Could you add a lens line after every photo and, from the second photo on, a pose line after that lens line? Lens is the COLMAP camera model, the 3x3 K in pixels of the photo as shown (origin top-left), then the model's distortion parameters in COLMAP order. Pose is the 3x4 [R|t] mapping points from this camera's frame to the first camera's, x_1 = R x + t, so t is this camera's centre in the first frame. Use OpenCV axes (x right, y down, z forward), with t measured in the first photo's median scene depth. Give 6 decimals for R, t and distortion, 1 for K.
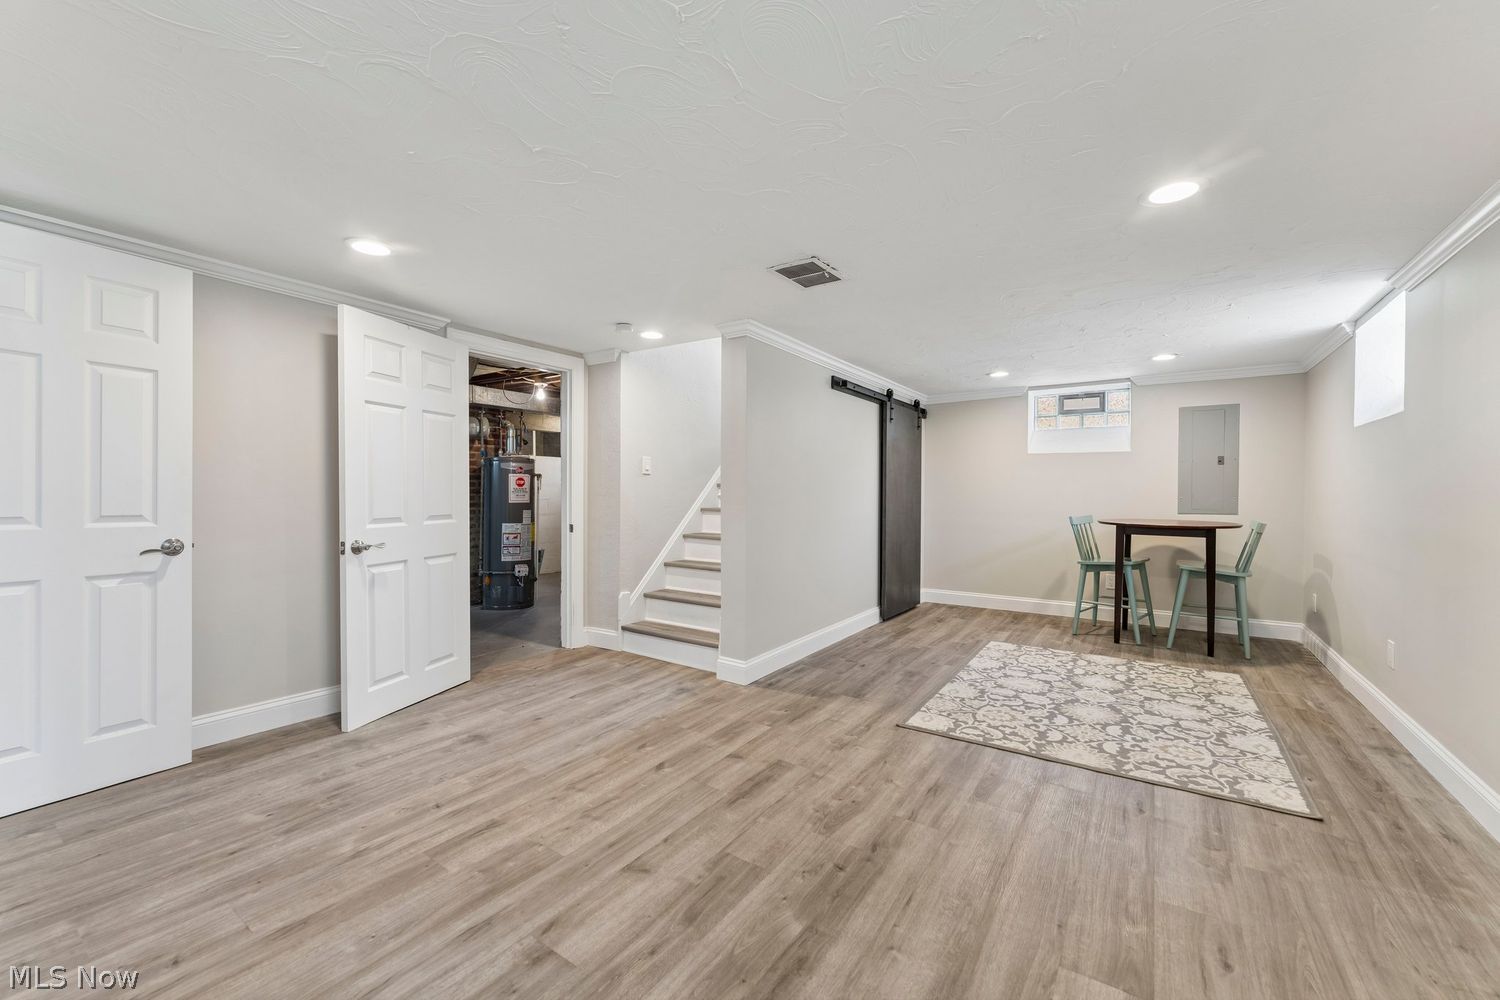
lens RADIAL K [[596.5, 0, 747.3], [0, 596.5, 496.5], [0, 0, 1]] dist [-0.002062, -0.000450]
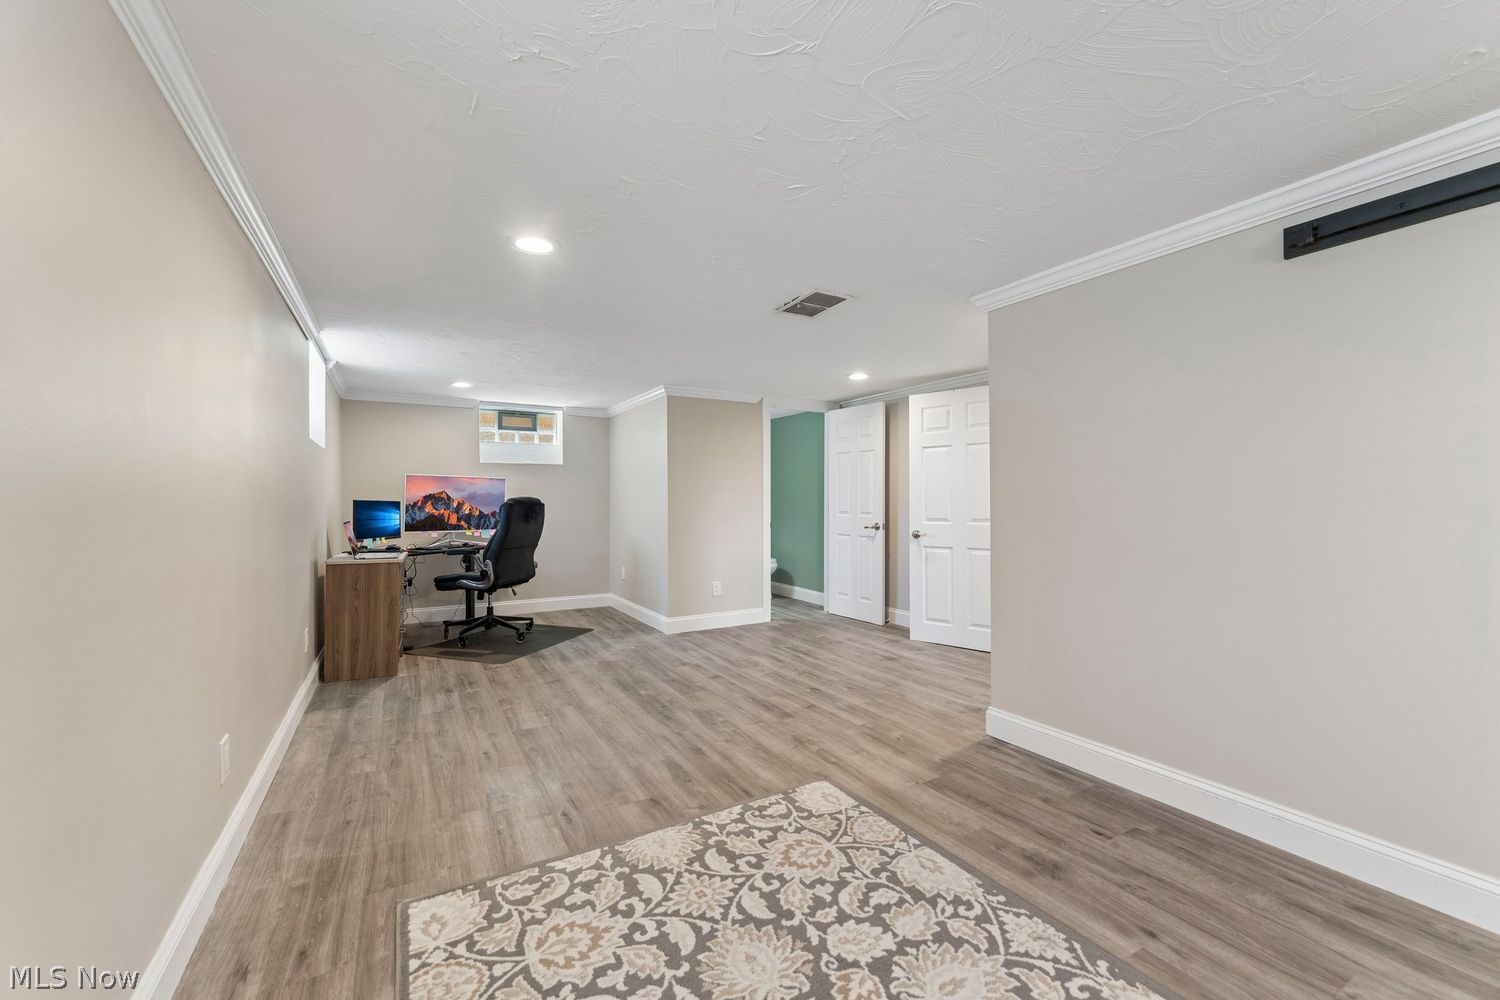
lens RADIAL K [[596.5, 0, 748.6], [0, 596.5, 501.9], [0, 0, 1]] dist [-0.002062, -0.000450]
pose [[-0.432962, -0.002472, -0.901409, 1.096381], [-0.004589, 0.999989, -0.000538, -0.004694], [0.901400, 0.003903, -0.432969, 1.307775]]
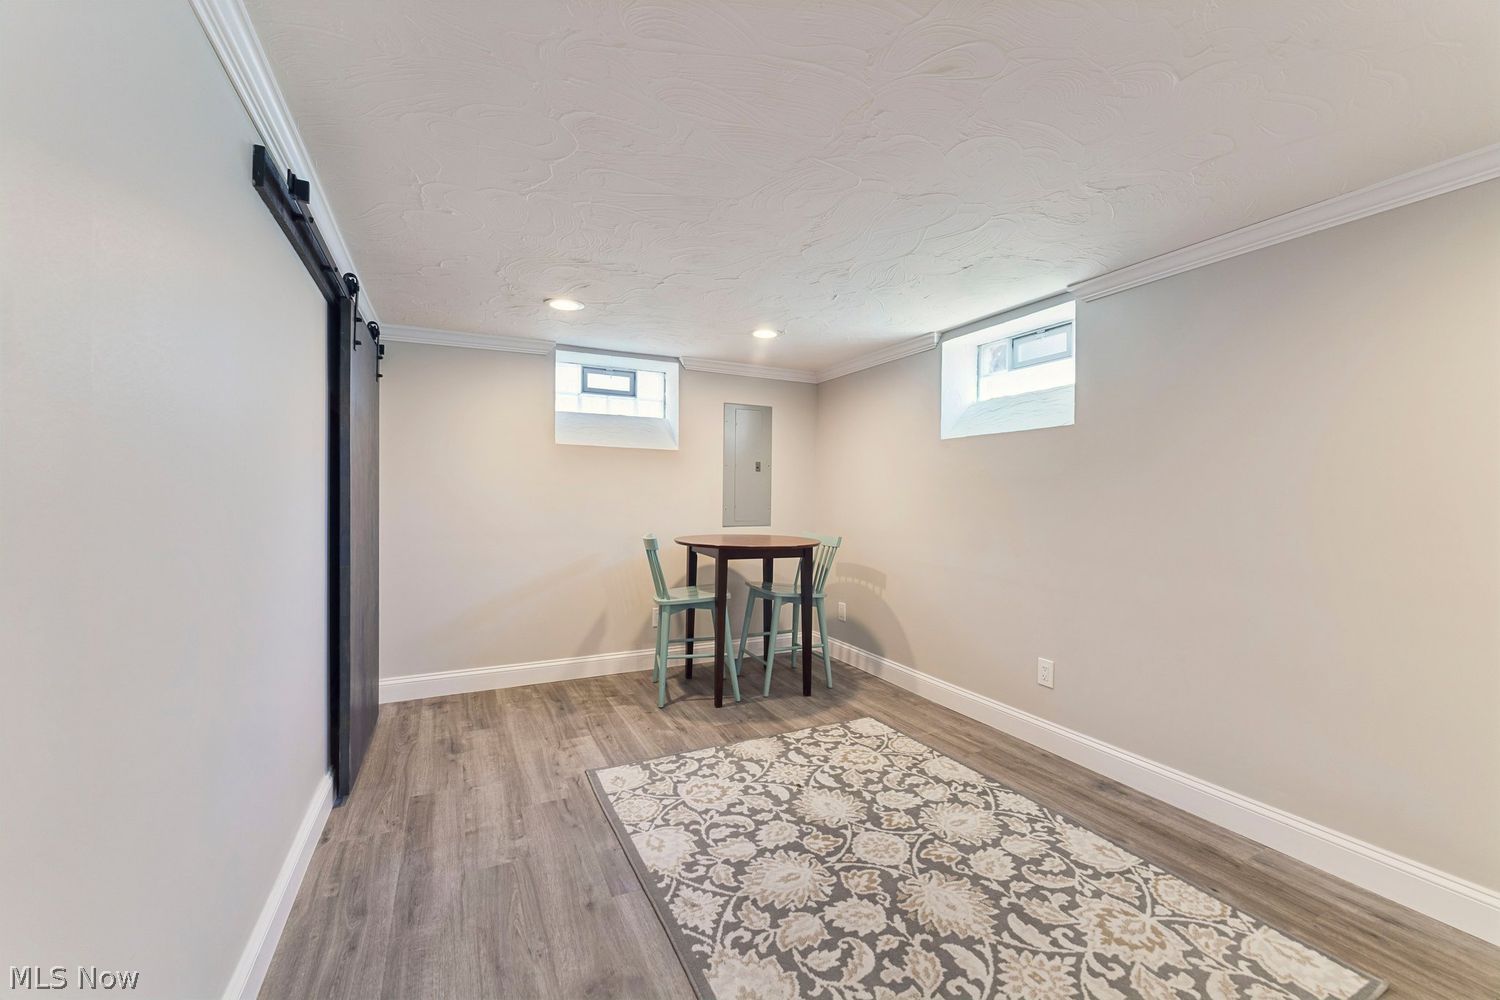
lens RADIAL K [[596.5, 0, 750.1], [0, 596.5, 506.8], [0, 0, 1]] dist [-0.002062, -0.000450]
pose [[0.490147, -0.016170, 0.871490, -0.006059], [0.000164, 0.999830, 0.018459, -0.026832], [-0.871640, -0.008905, 0.490067, 0.968119]]
